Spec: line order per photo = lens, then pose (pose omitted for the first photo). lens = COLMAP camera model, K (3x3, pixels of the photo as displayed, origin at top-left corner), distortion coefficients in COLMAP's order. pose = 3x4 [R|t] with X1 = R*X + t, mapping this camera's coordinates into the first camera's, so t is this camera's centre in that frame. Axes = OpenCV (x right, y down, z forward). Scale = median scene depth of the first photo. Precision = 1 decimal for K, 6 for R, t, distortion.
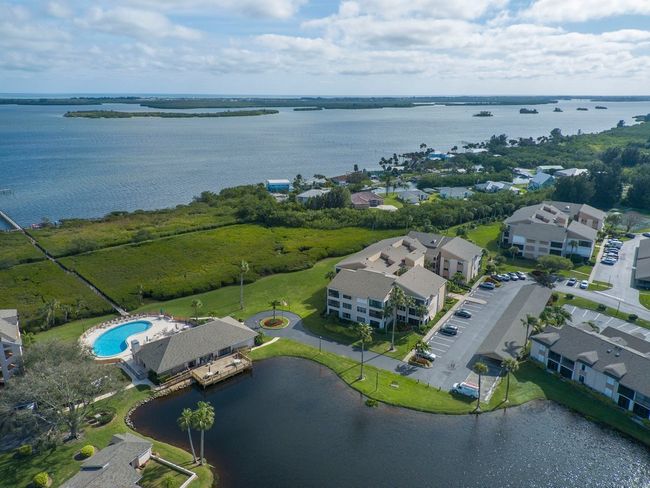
lens RADIAL K [[467.3, 0, 325.0], [0, 467.3, 244.0], [0, 0, 1]] dist [0.056761, -0.069689]
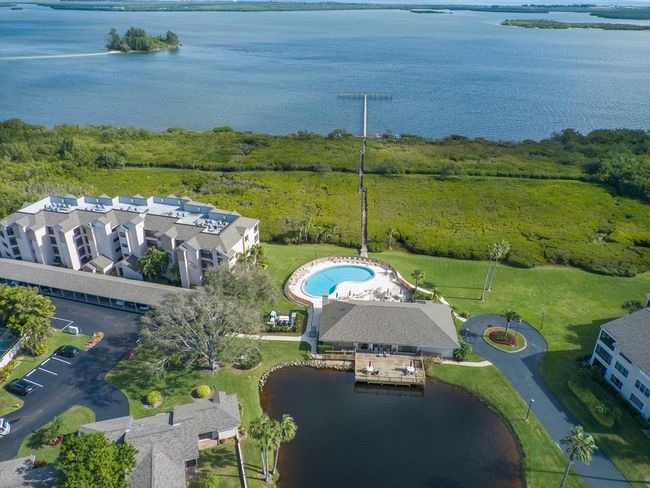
lens RADIAL K [[467.3, 0, 325.0], [0, 467.3, 244.0], [0, 0, 1]] dist [0.056761, -0.069689]
pose [[0.692066, 0.335343, -0.639210, 0.102036], [-0.224545, 0.941615, 0.250878, -0.079173], [0.686021, -0.030093, 0.726960, 0.239373]]
